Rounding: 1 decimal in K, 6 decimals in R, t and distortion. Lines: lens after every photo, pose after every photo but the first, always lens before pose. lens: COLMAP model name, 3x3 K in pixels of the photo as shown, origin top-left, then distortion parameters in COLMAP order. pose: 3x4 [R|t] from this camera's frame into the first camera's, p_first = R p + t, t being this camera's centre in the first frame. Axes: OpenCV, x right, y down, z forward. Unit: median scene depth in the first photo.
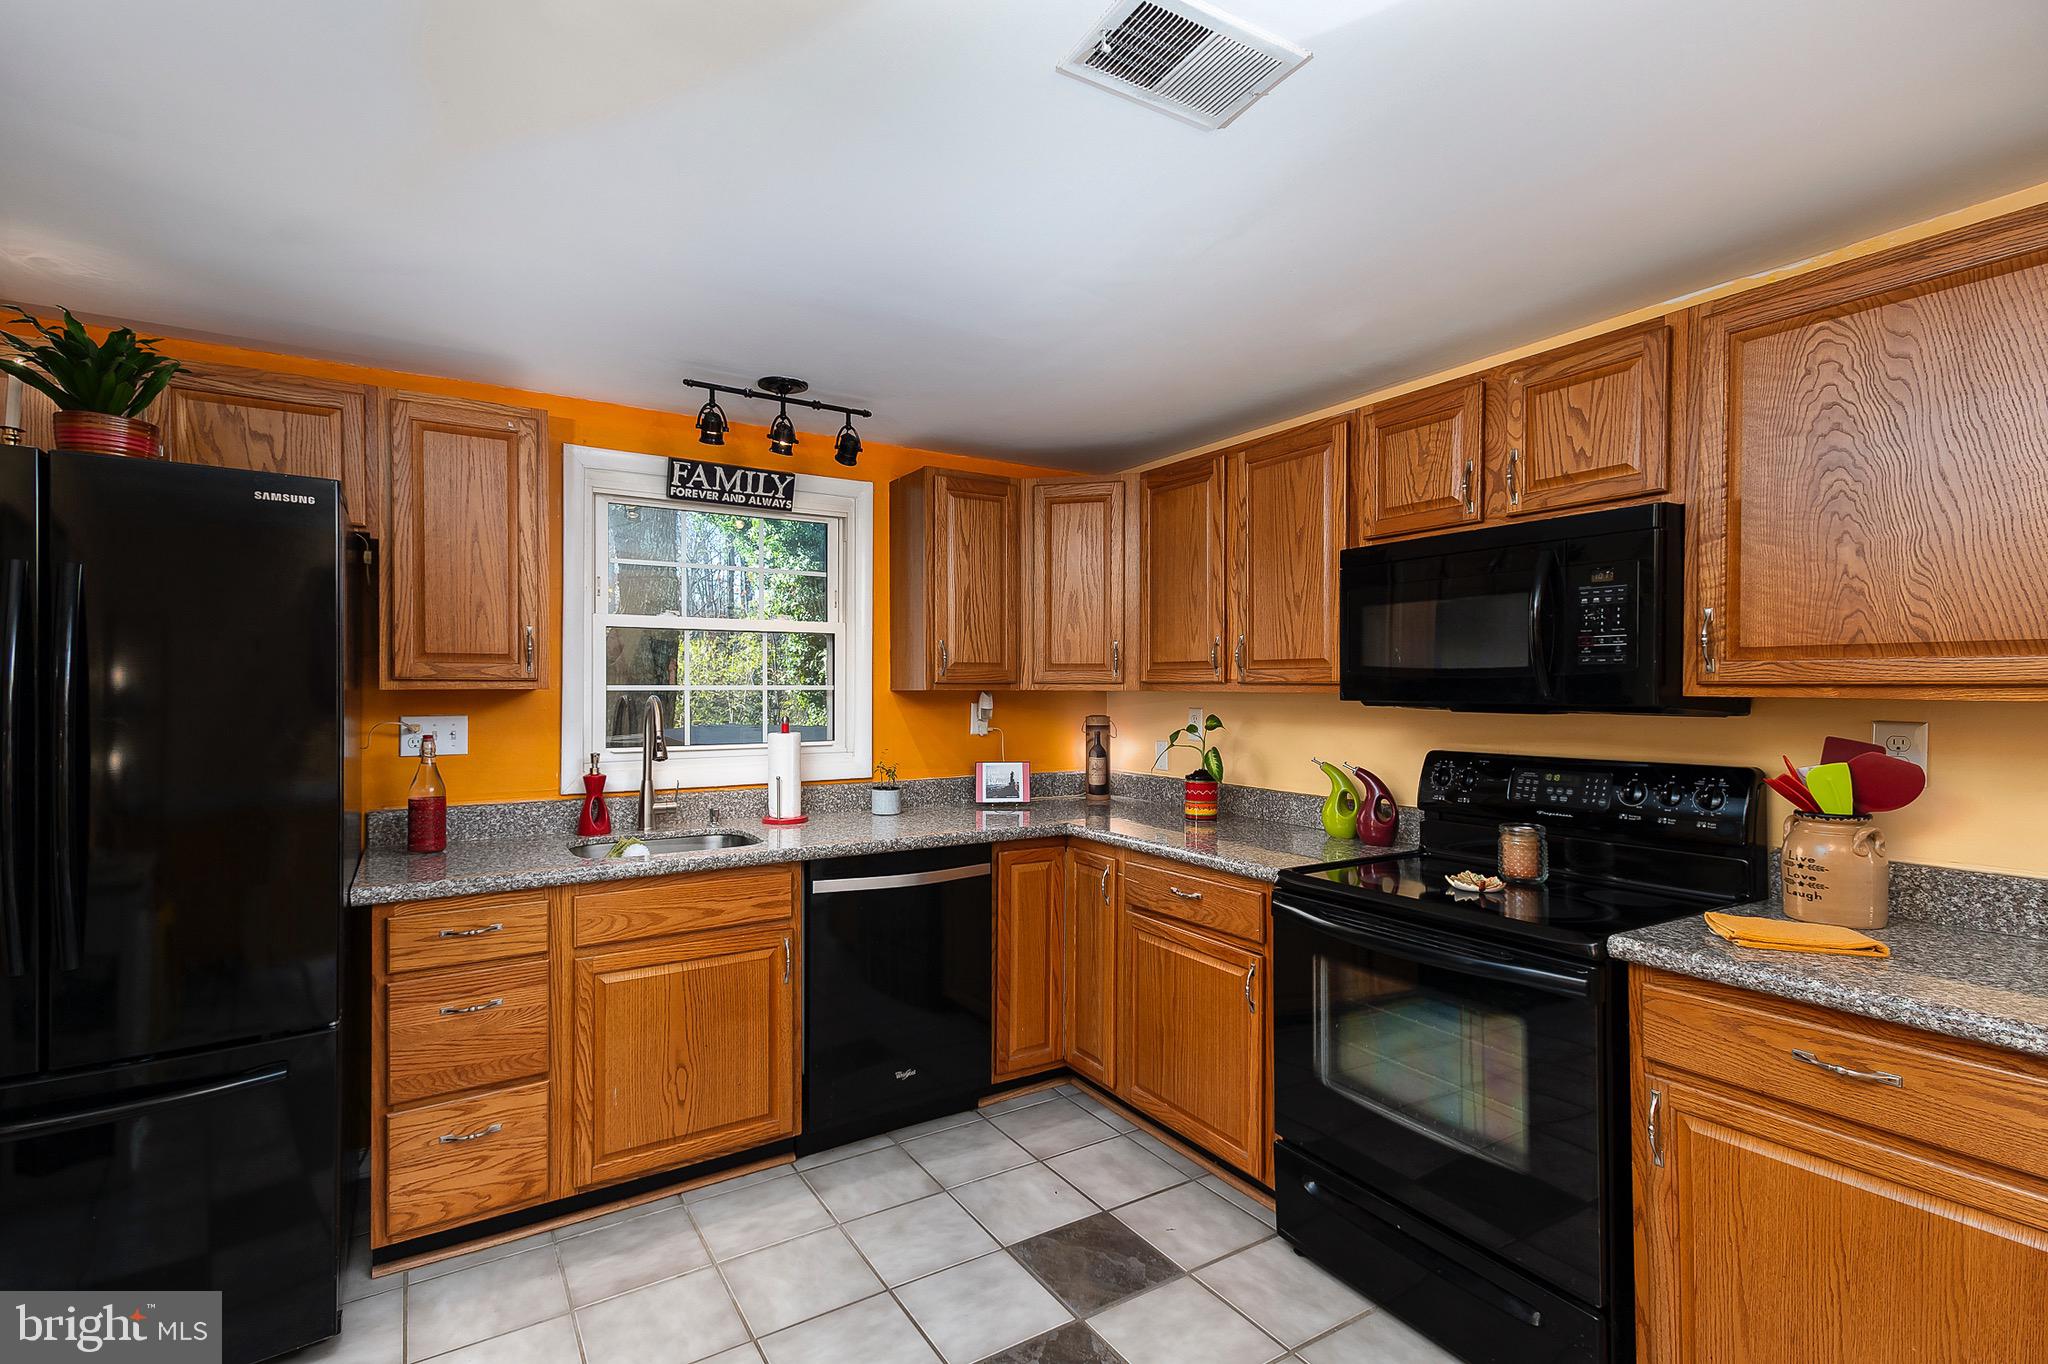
lens RADIAL K [[954.0, 0, 1034.3], [0, 954.0, 688.1], [0, 0, 1]] dist [0.033677, -0.006988]
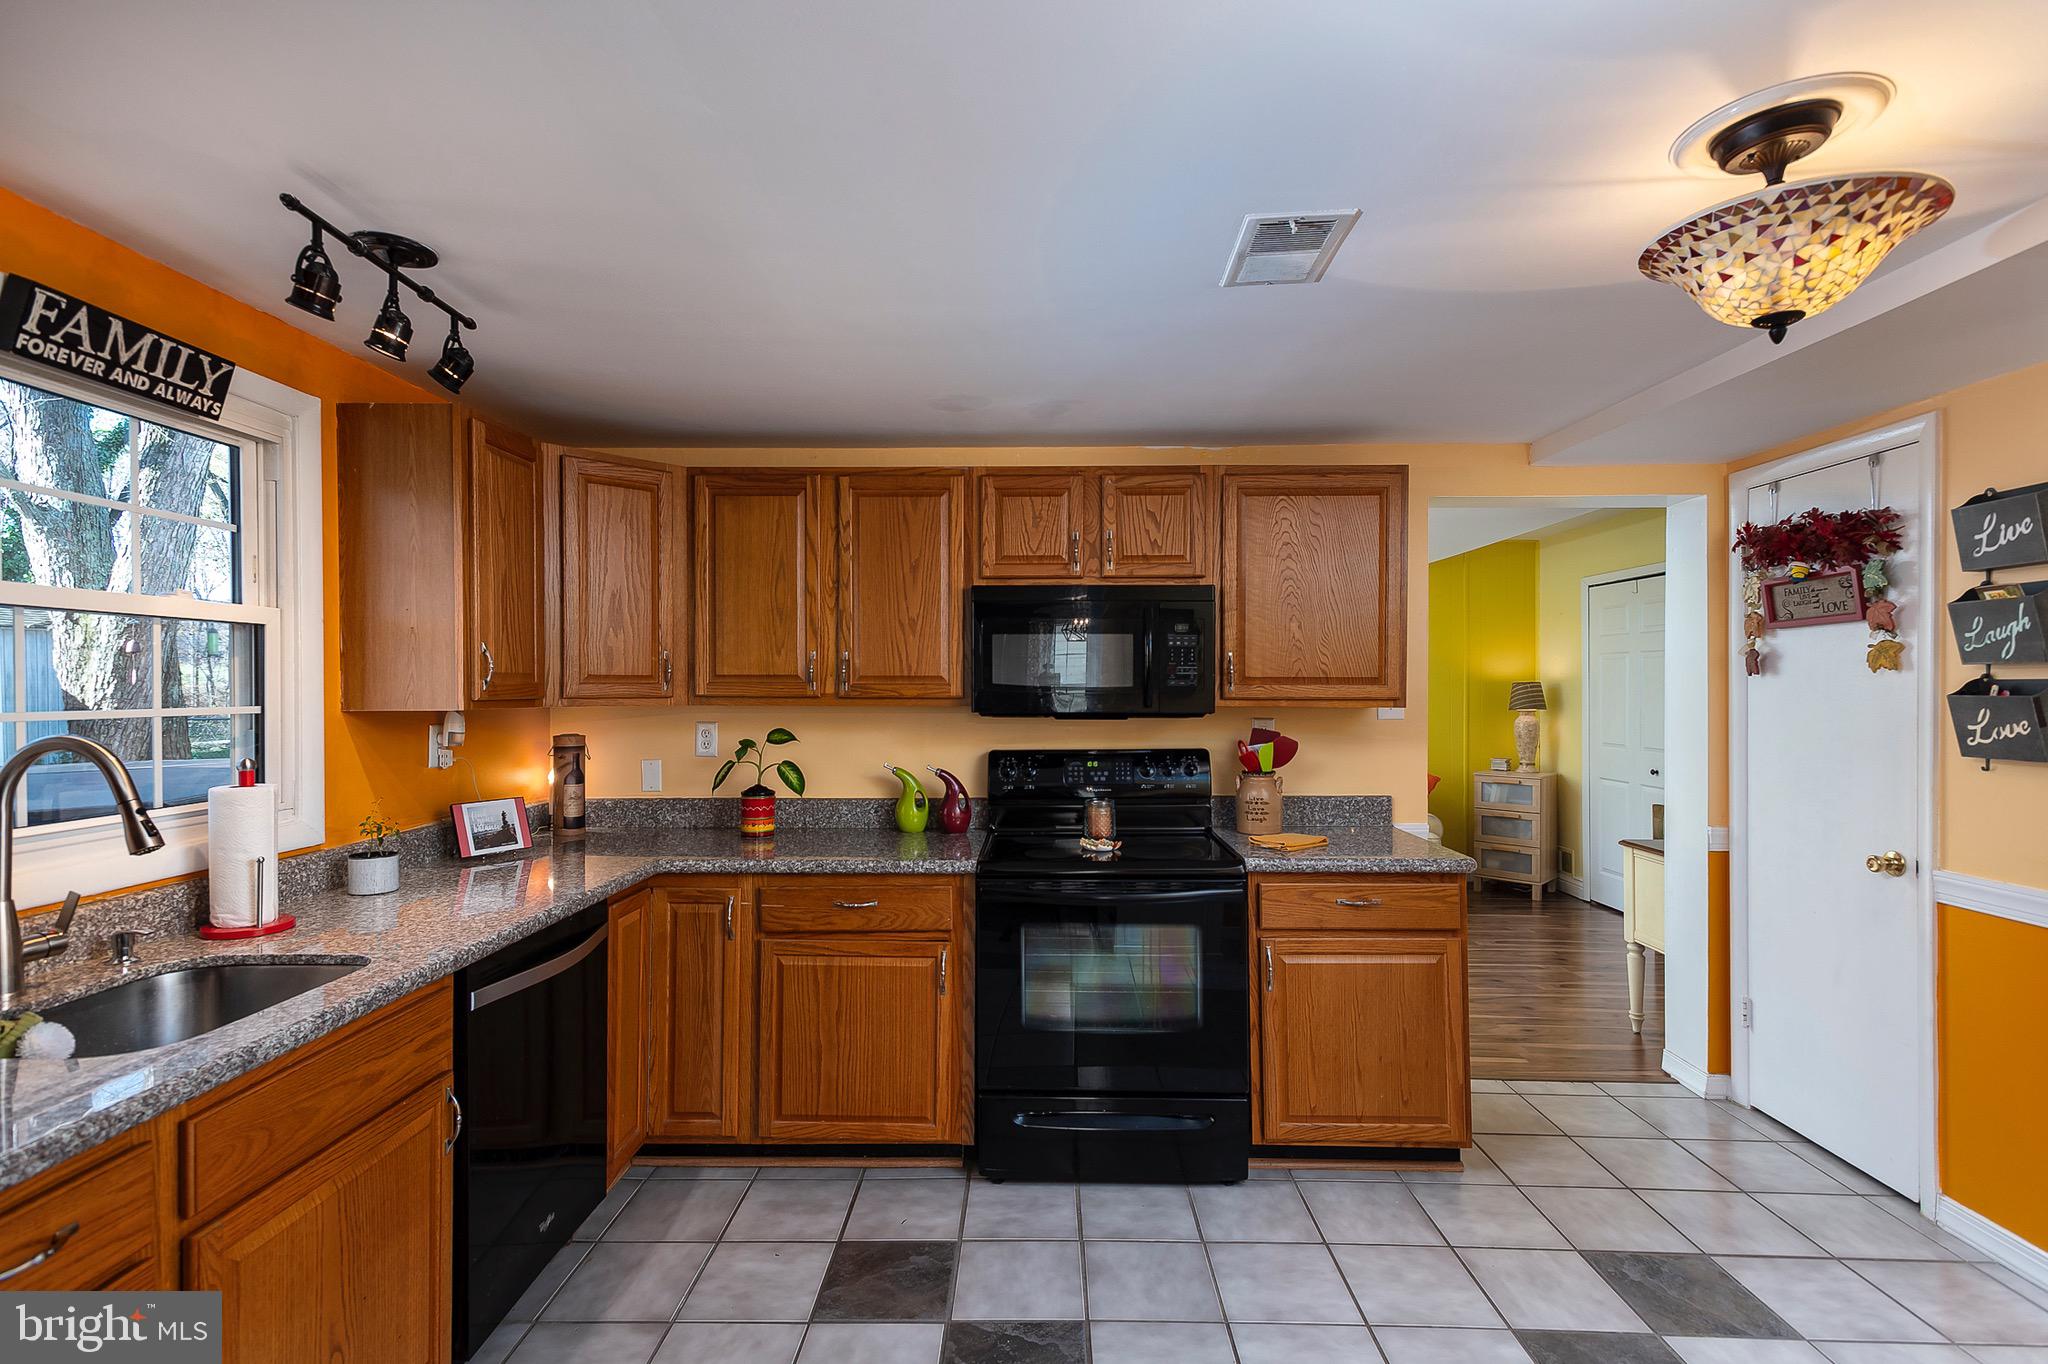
lens RADIAL K [[954.0, 0, 1021.0], [0, 954.0, 685.7], [0, 0, 1]] dist [0.033677, -0.006988]
pose [[0.547955, -0.000856, 0.836507, -0.590701], [0.002228, 0.999997, -0.000436, -0.018291], [-0.836505, 0.002102, 0.547956, 0.283007]]
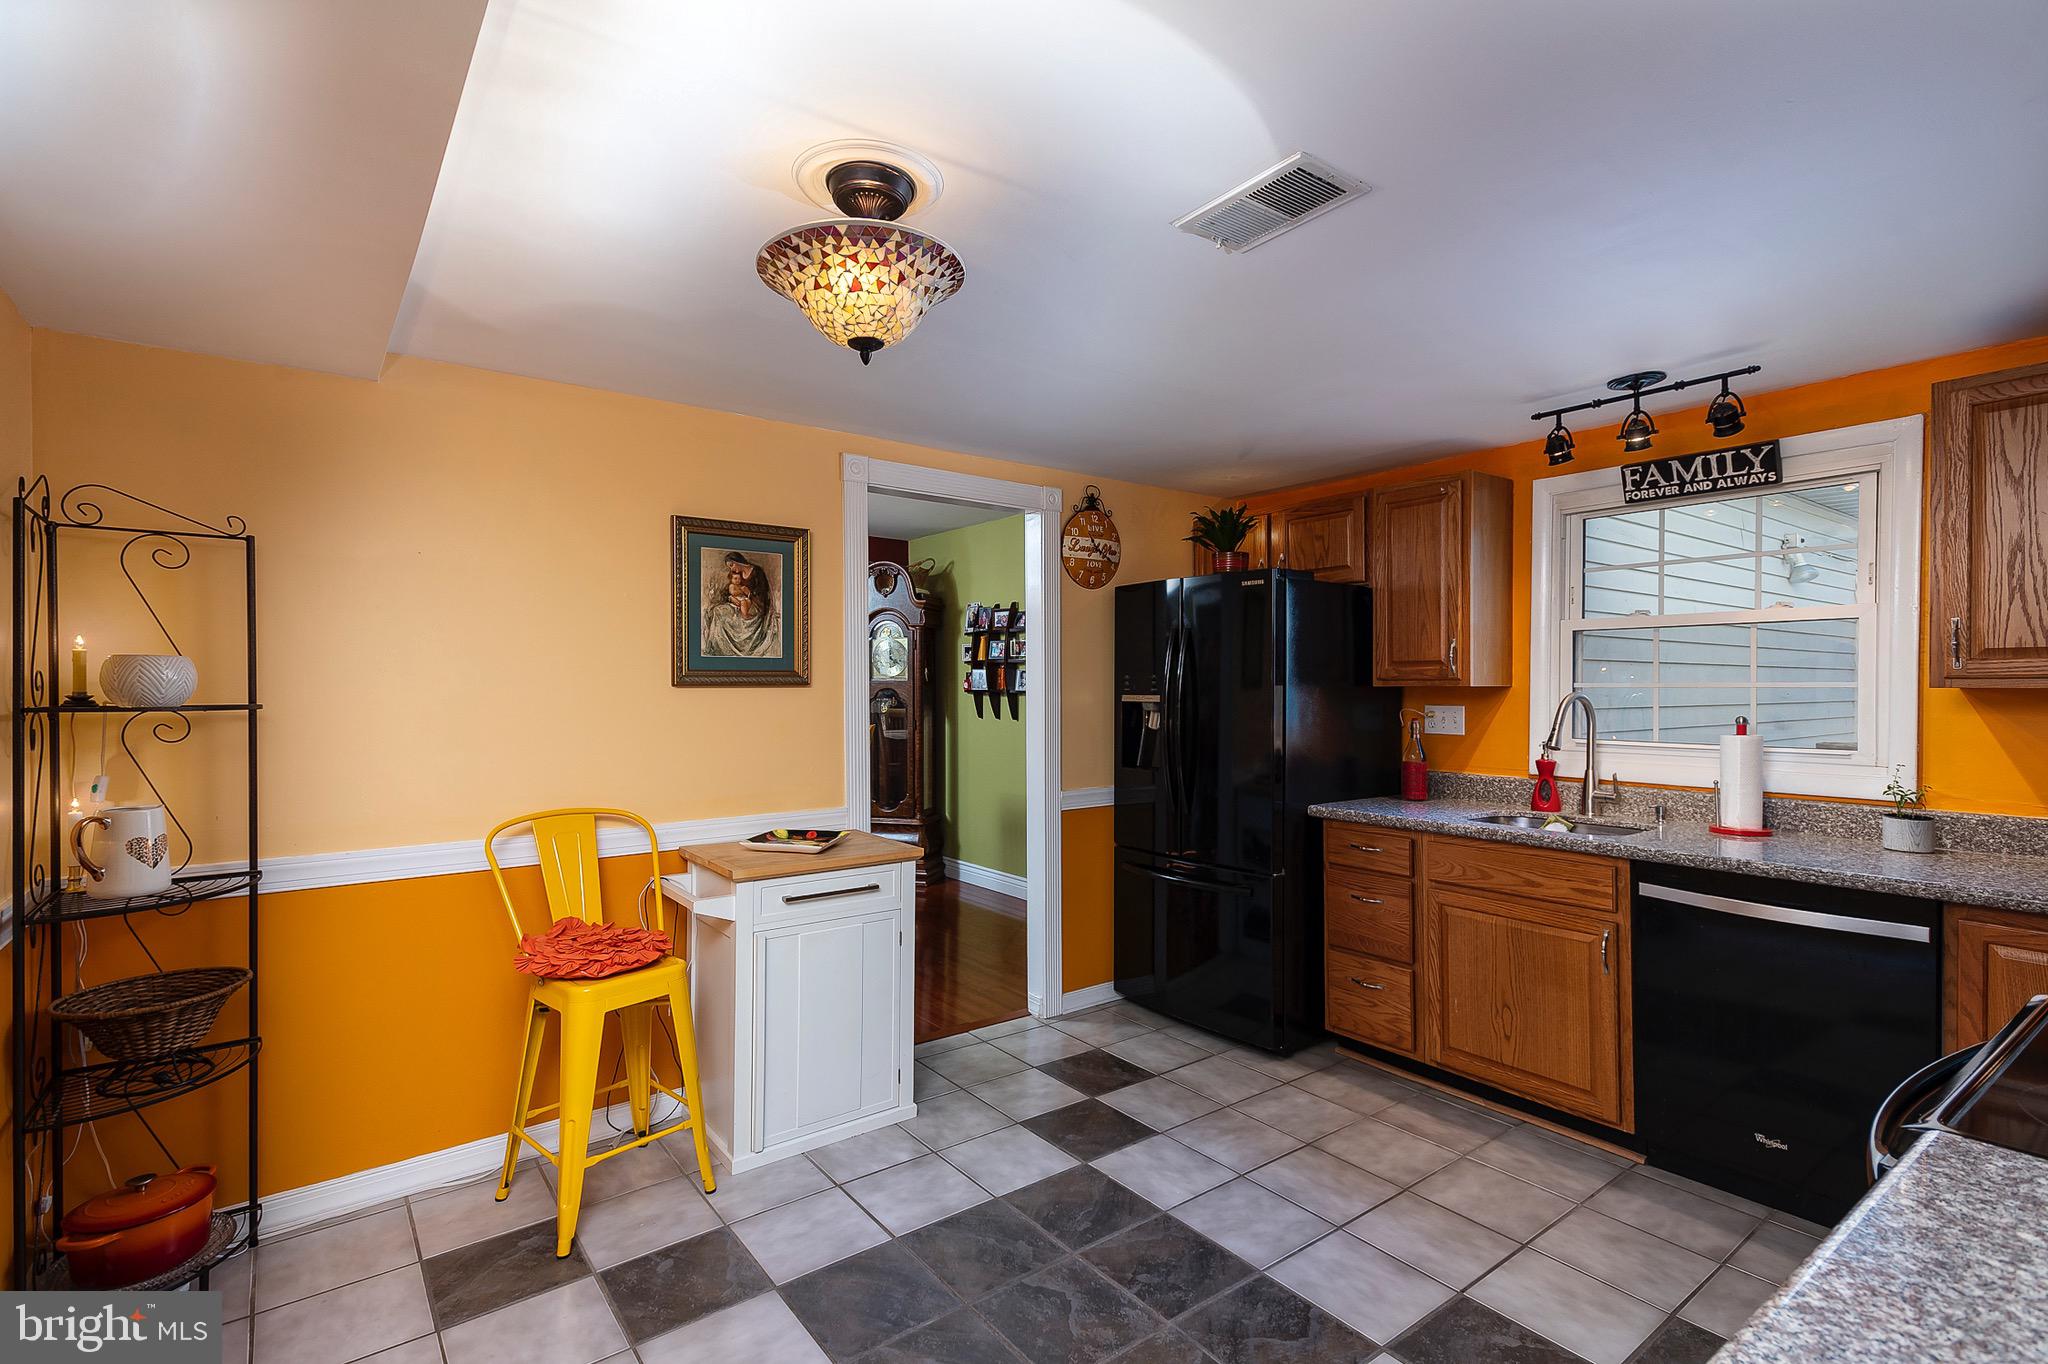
lens RADIAL K [[954.0, 0, 977.2], [0, 954.0, 684.7], [0, 0, 1]] dist [0.033677, -0.006988]
pose [[0.049244, -0.000088, -0.998787, 0.719698], [0.000063, 1.000000, -0.000085, -0.000581], [0.998787, -0.000059, 0.049244, 0.270640]]
